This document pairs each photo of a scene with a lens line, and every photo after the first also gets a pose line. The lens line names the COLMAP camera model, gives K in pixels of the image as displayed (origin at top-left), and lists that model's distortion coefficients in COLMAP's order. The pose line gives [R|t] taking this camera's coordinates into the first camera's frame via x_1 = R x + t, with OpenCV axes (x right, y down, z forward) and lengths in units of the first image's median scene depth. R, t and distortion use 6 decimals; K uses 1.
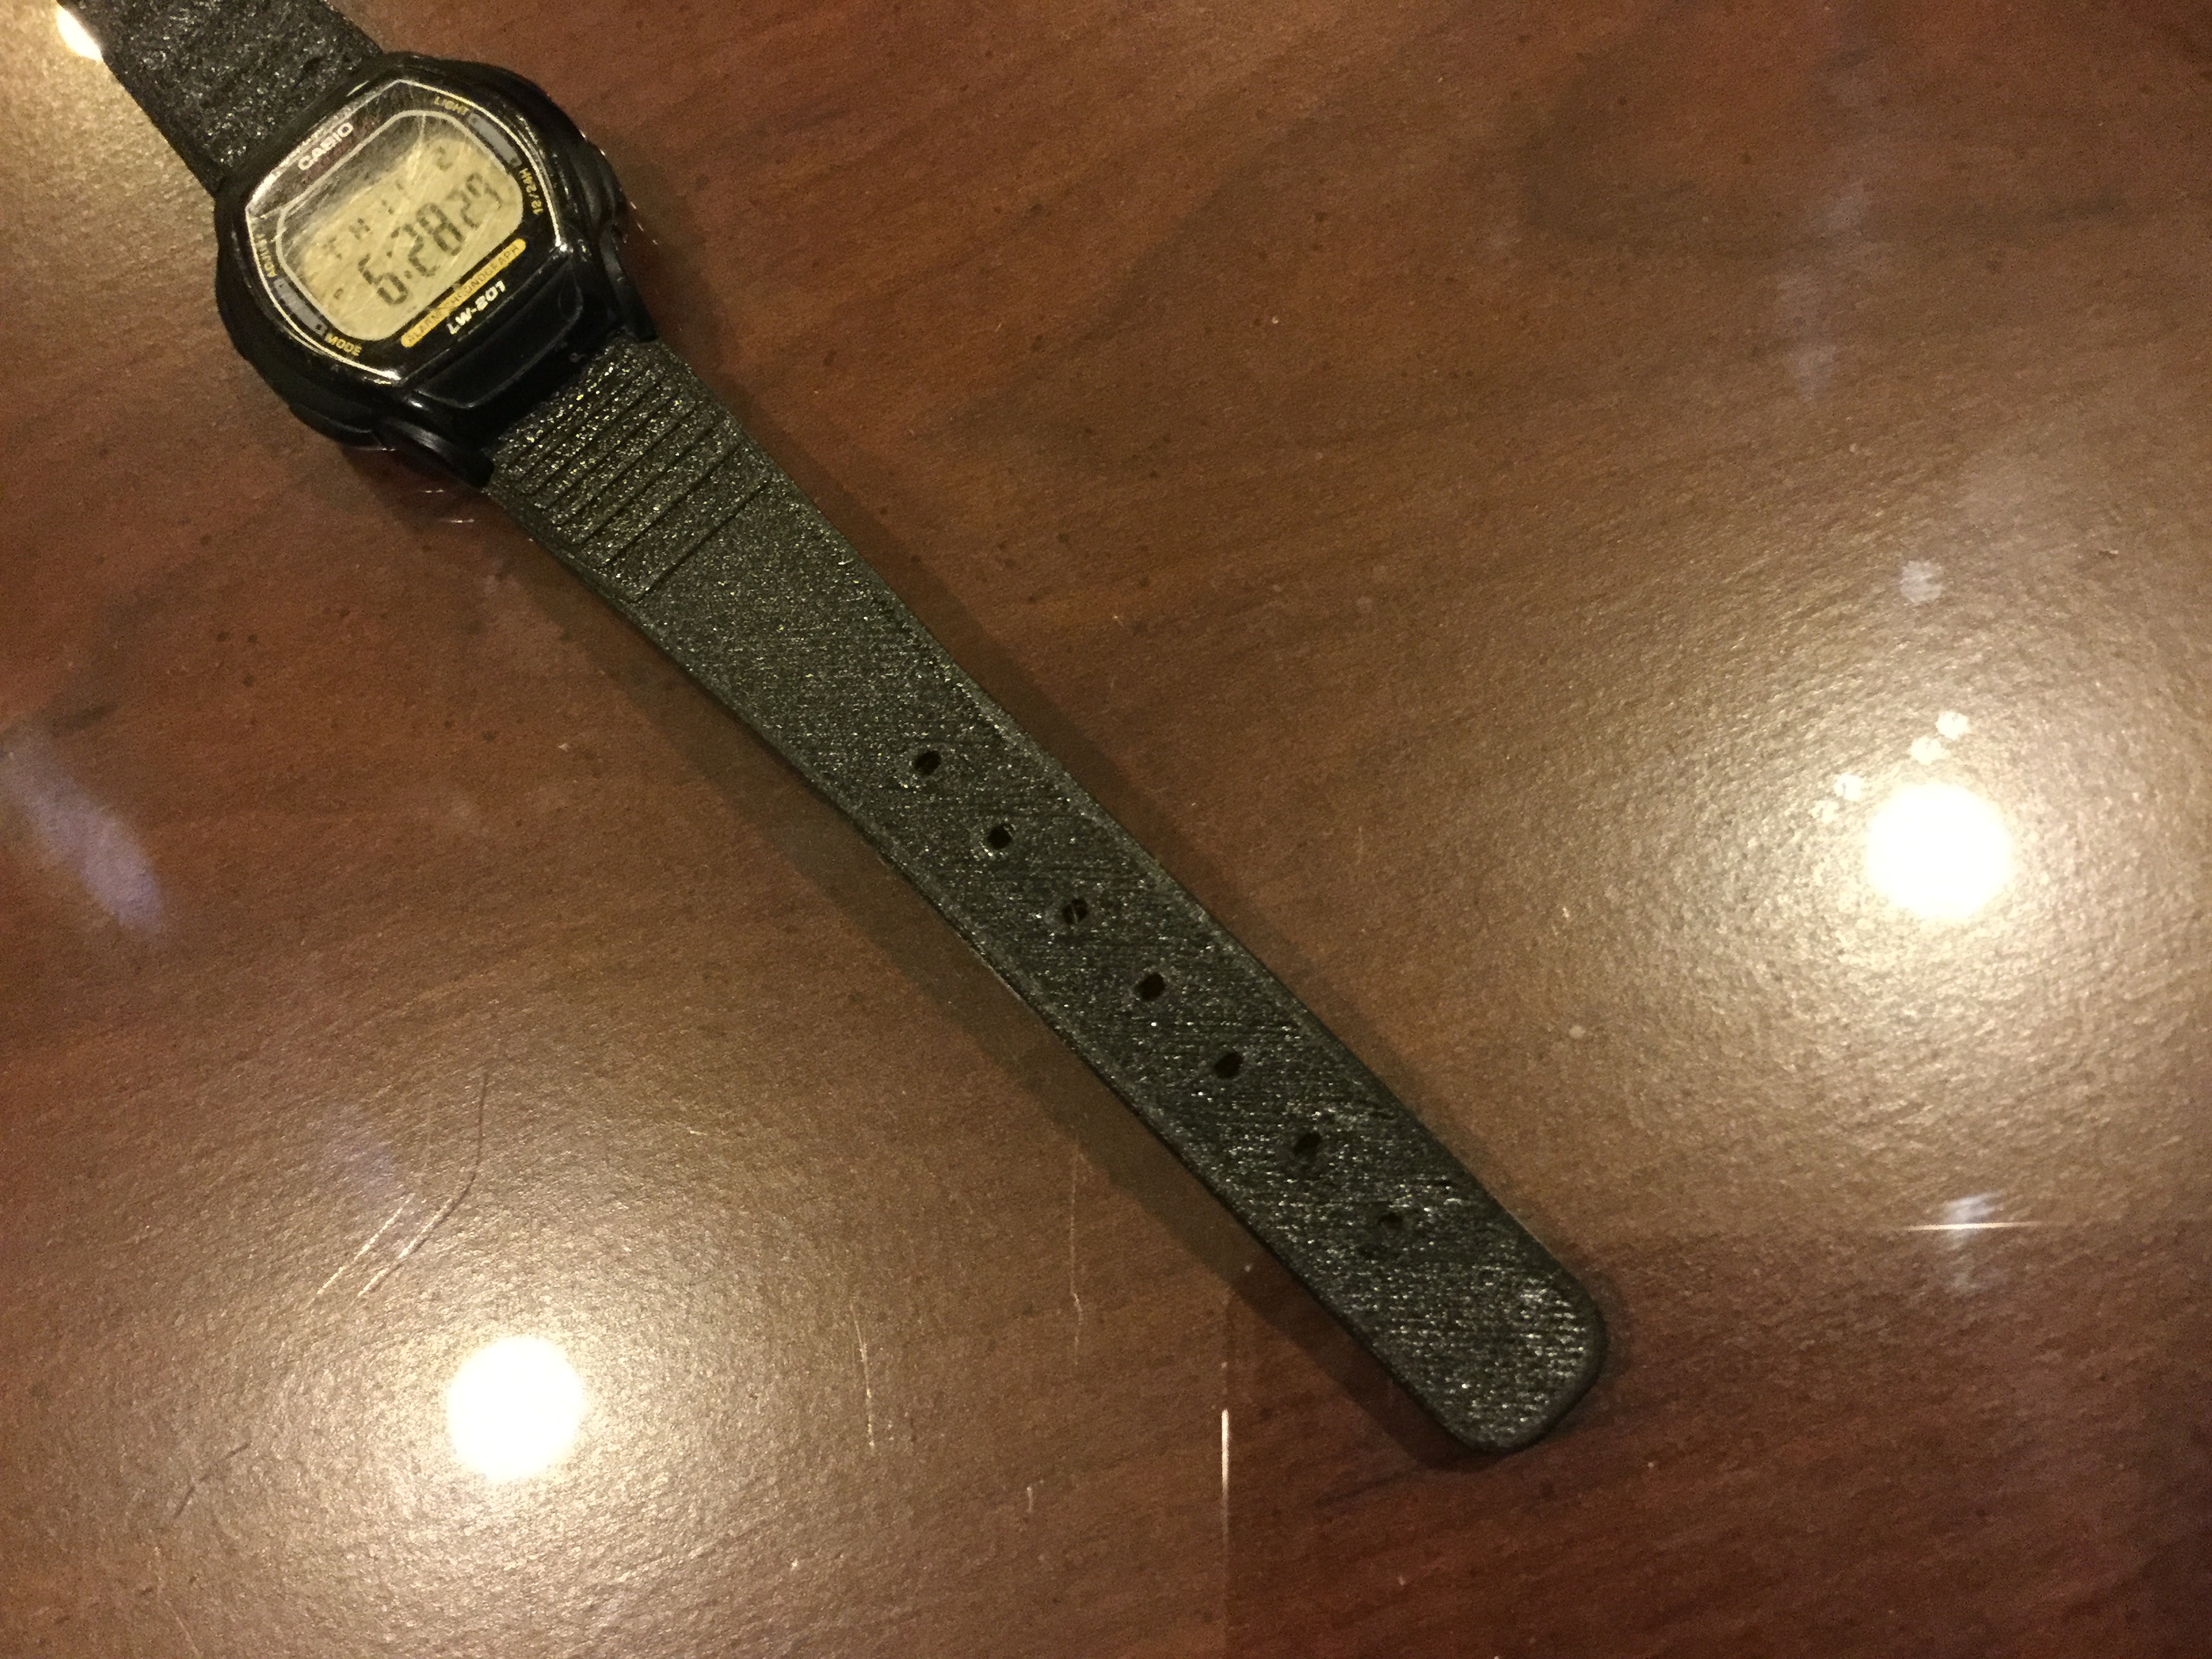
lens RADIAL K [[1980.9, 0, 1176.6], [0, 1980.9, 830.1], [0, 0, 1]] dist [-0.001720, -0.003733]
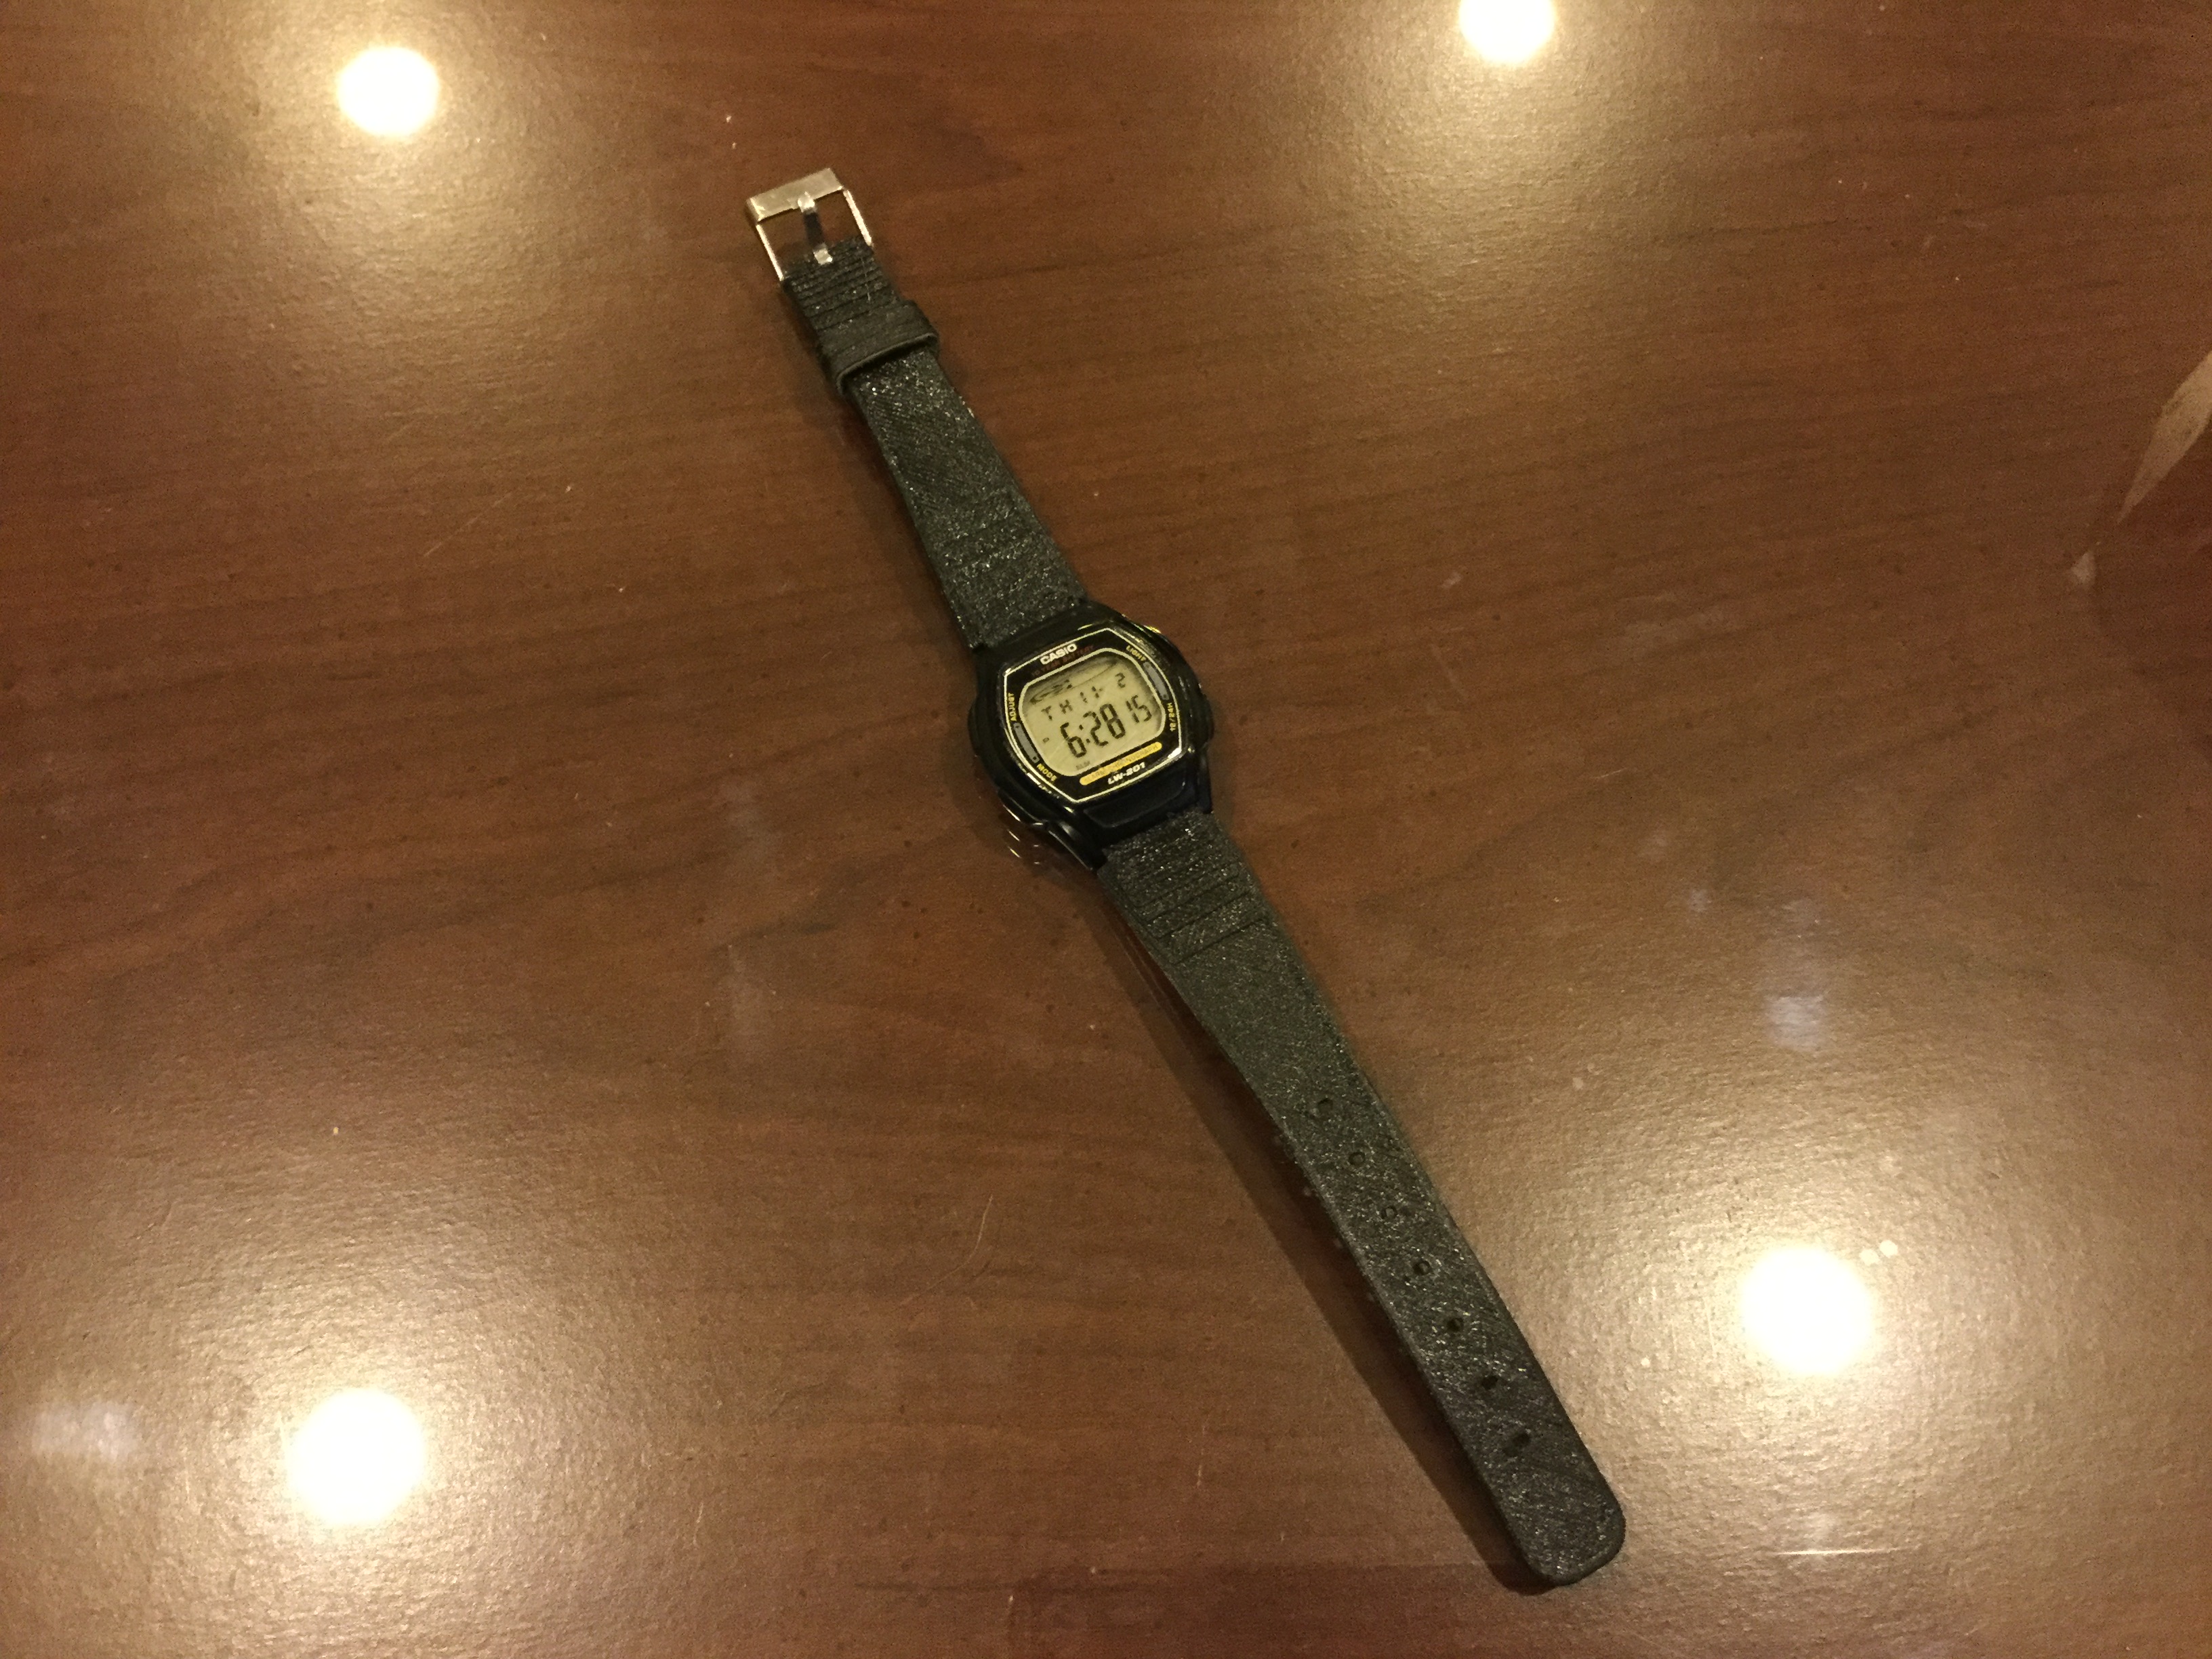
lens RADIAL K [[2007.5, 0, 1106.0], [0, 2007.5, 829.5], [0, 0, 1]] dist [-0.013212, -0.017403]
pose [[0.959914, 0.280184, -0.007928, -0.342653], [-0.278851, 0.951715, -0.128375, 0.013894], [-0.028424, 0.125440, 0.991694, -0.740020]]
